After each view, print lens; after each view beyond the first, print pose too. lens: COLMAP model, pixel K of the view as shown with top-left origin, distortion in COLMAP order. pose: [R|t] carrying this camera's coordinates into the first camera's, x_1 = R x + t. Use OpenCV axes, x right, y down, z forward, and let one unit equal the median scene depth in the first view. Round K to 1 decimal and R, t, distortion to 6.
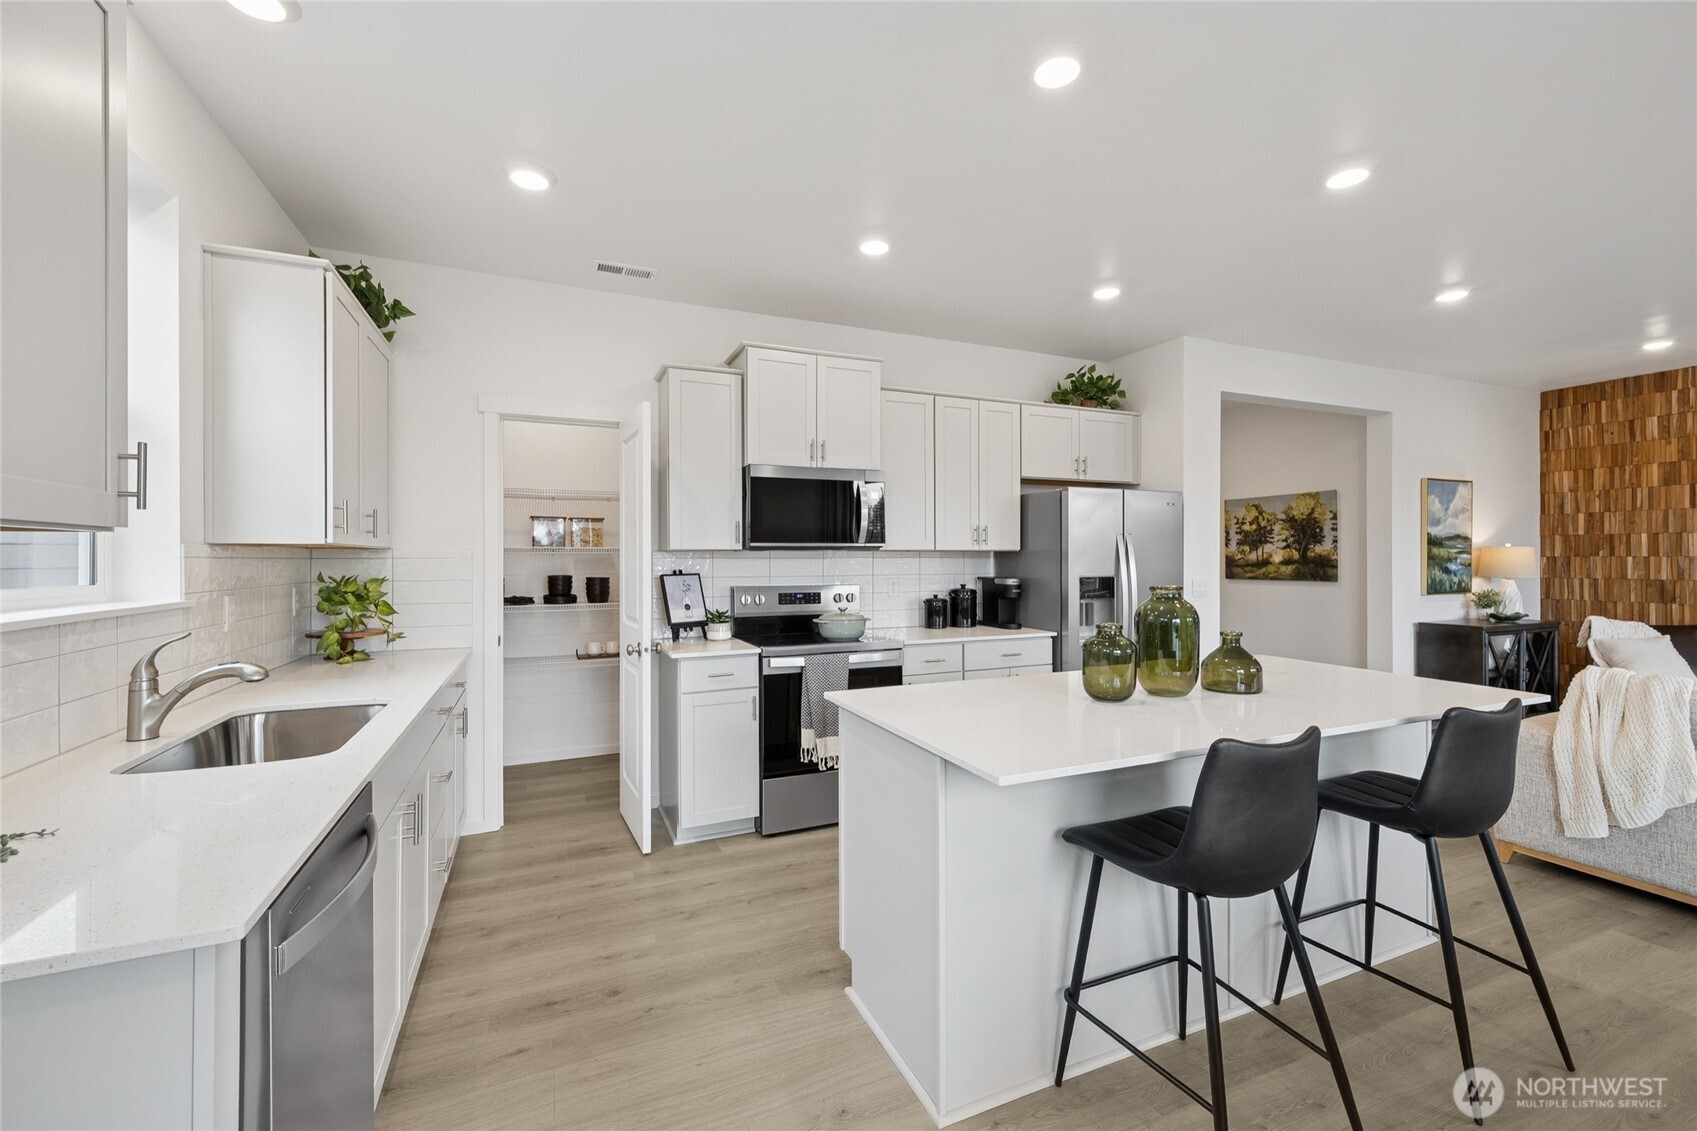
lens RADIAL K [[707.5, 0, 855.9], [0, 707.5, 554.6], [0, 0, 1]] dist [0.017138, 0.000028]
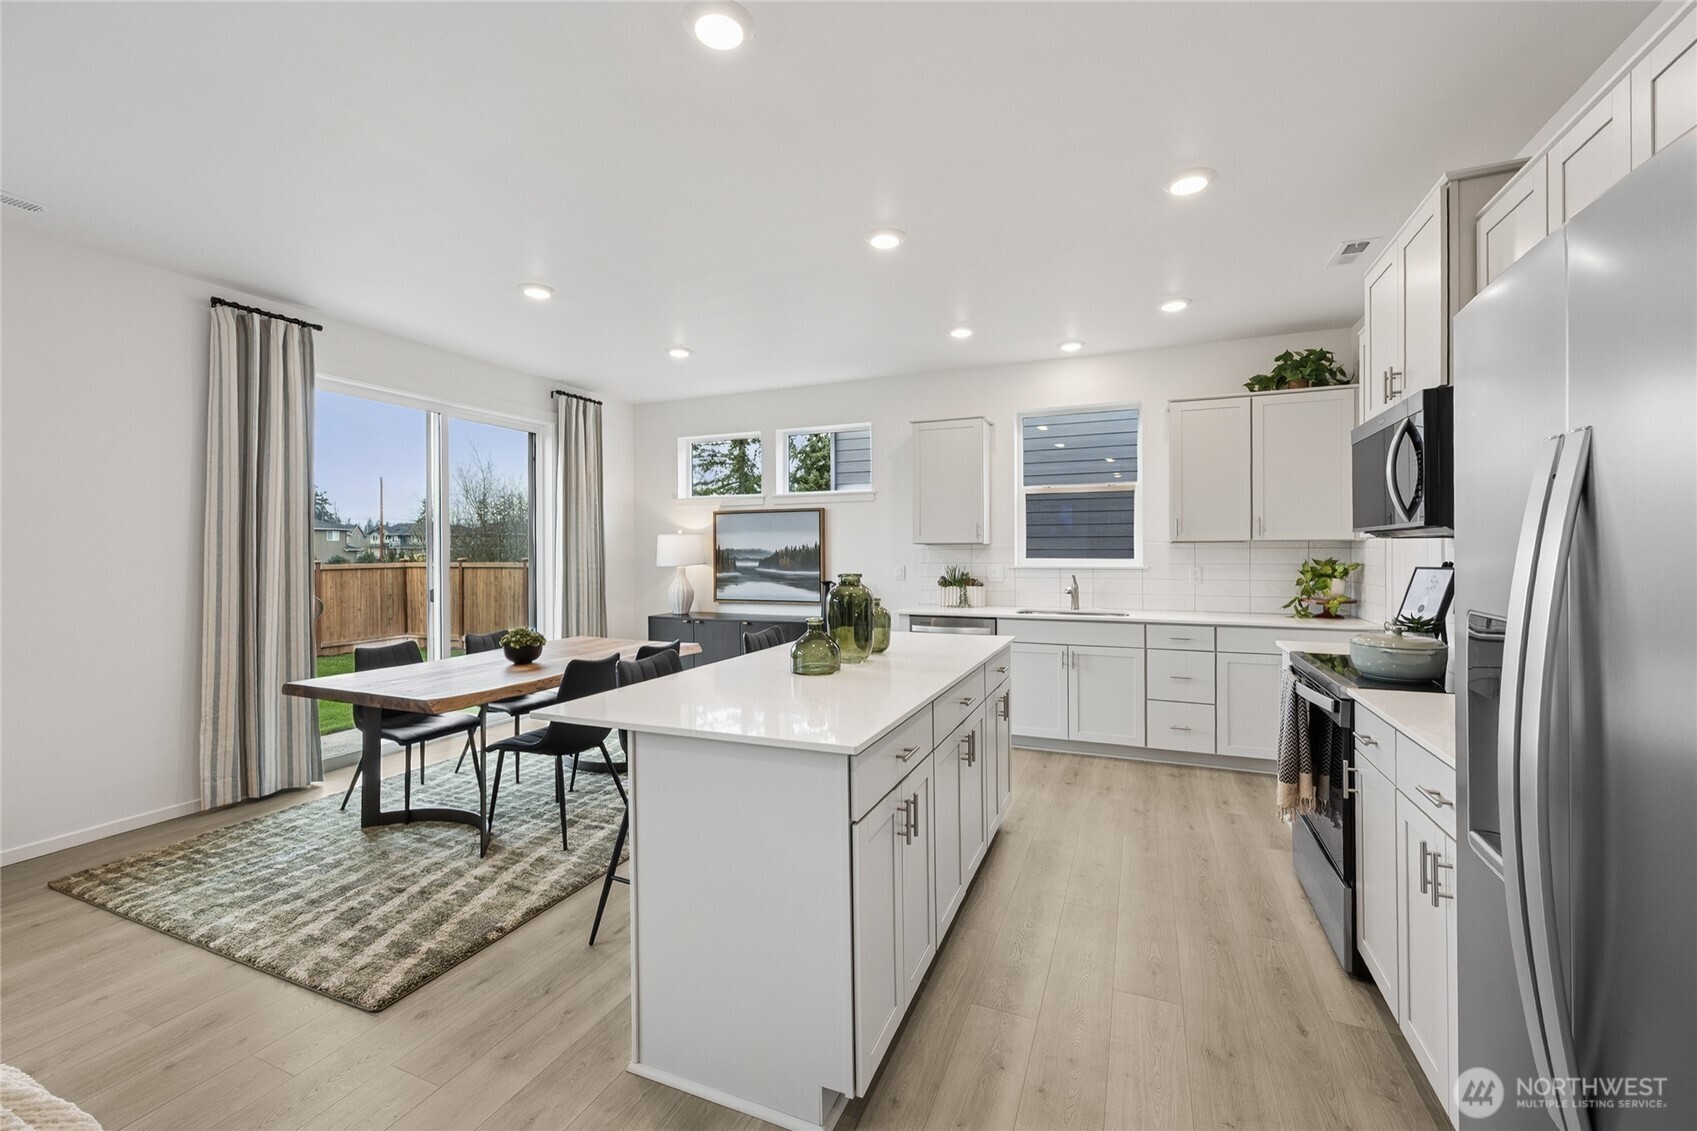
lens RADIAL K [[707.5, 0, 855.9], [0, 707.5, 554.6], [0, 0, 1]] dist [0.017138, 0.000028]
pose [[-0.727763, 0.012203, -0.685721, 0.690514], [0.011441, 0.999919, 0.005653, 0.000669], [0.685734, -0.003731, -0.727843, 1.024237]]
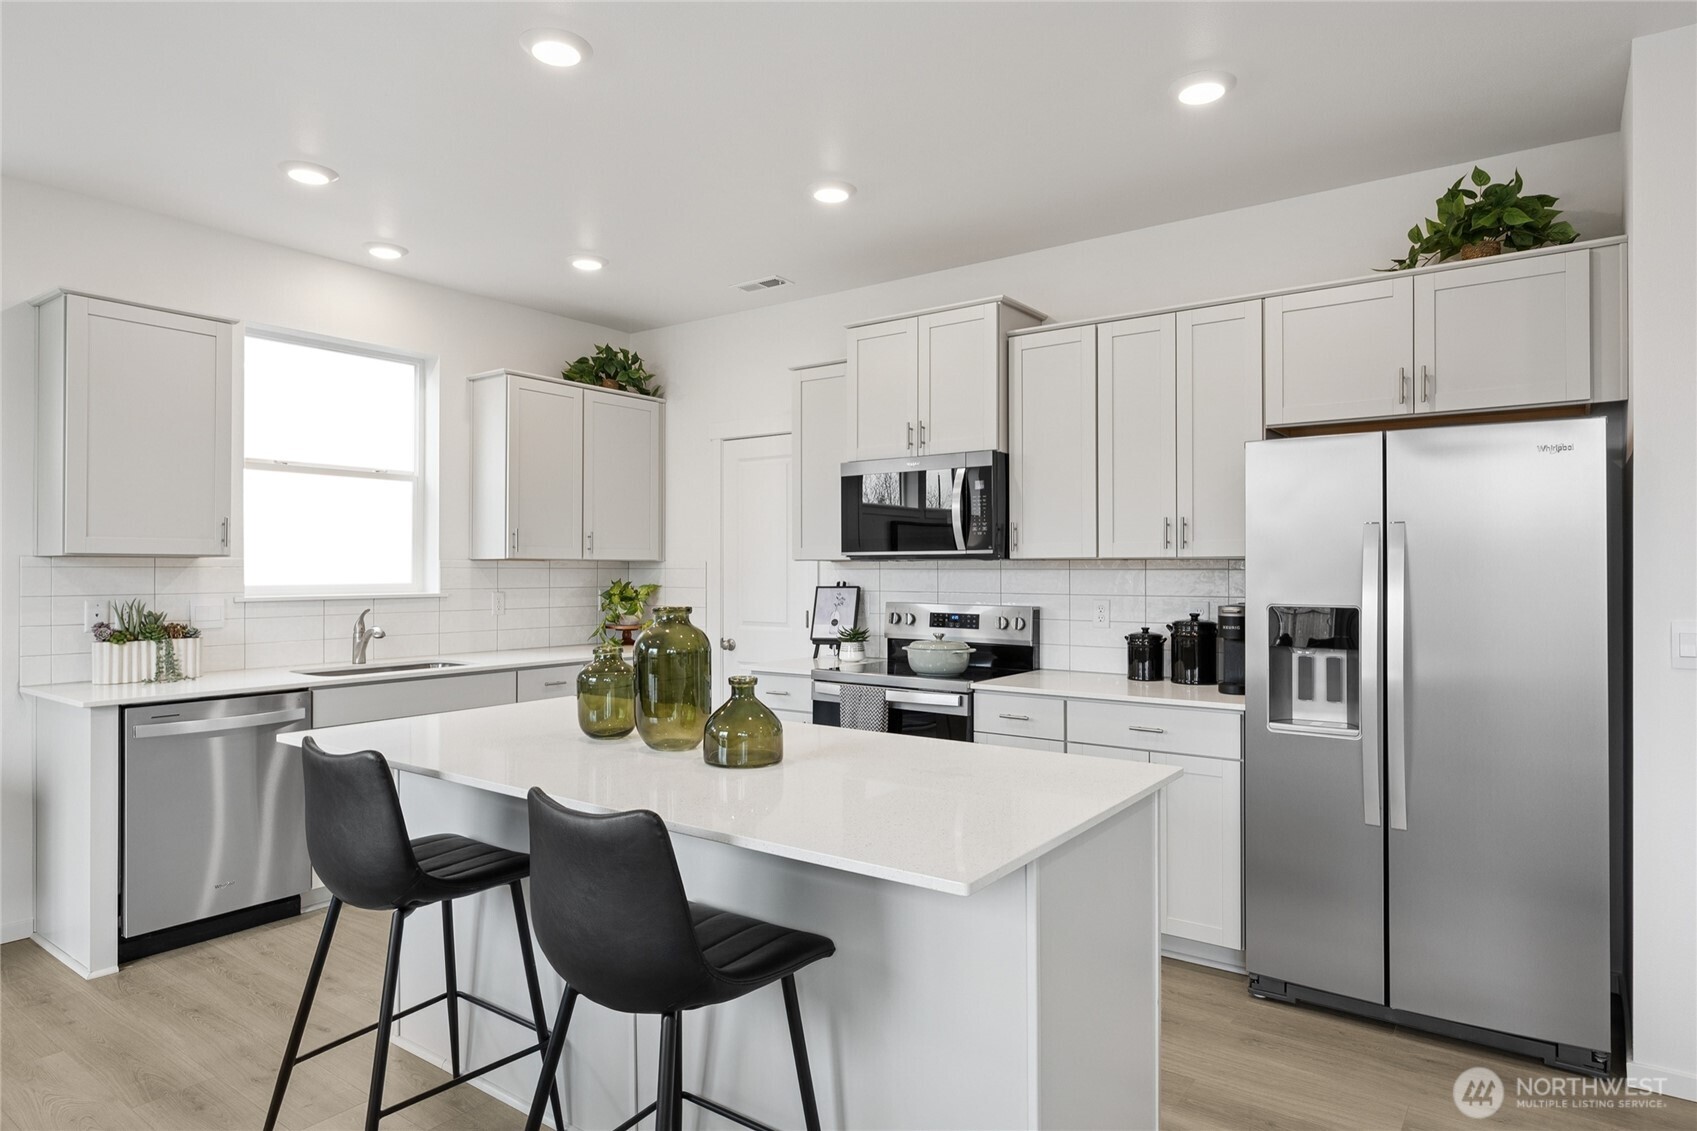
lens RADIAL K [[977.4, 0, 848.5], [0, 977.4, 565.5], [0, 0, 1]] dist [-0.003283, -0.000633]
pose [[0.501072, -0.000056, -0.865406, 0.764797], [0.001668, 0.999998, 0.000901, -0.000699], [0.865404, -0.001895, 0.501071, 0.335077]]
